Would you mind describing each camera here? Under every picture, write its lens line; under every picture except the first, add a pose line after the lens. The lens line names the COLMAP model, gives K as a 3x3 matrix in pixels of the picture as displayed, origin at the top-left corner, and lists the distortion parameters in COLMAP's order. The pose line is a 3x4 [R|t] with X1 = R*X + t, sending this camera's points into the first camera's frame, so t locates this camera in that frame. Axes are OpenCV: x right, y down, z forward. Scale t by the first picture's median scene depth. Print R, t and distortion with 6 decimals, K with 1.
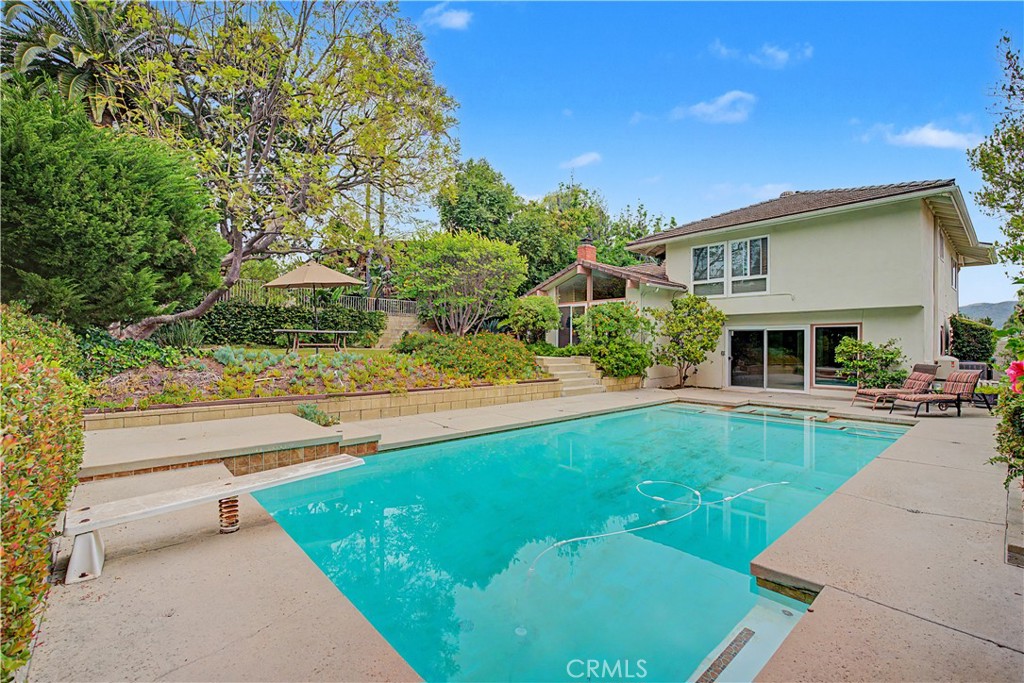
lens RADIAL K [[456.0, 0, 507.8], [0, 456.0, 347.8], [0, 0, 1]] dist [-0.013327, 0.002162]
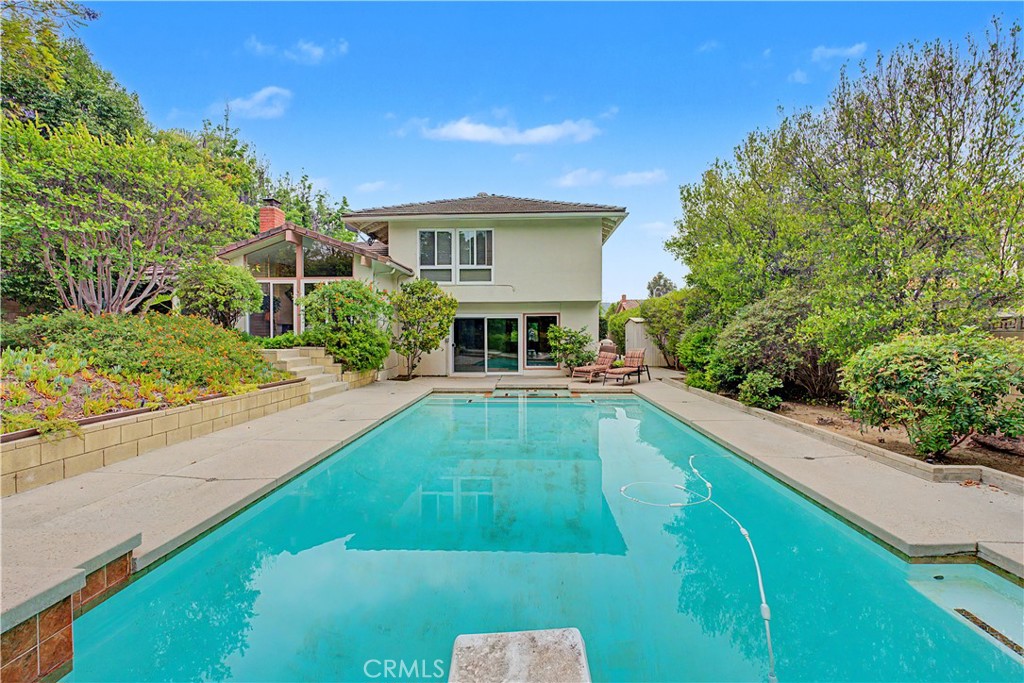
lens RADIAL K [[456.0, 0, 512.0], [0, 456.0, 343.3], [0, 0, 1]] dist [-0.013327, 0.002162]
pose [[0.684275, -0.021283, 0.728914, -0.195402], [0.012440, 0.999769, 0.017514, 0.003065], [-0.729118, -0.002917, 0.684382, 0.249869]]
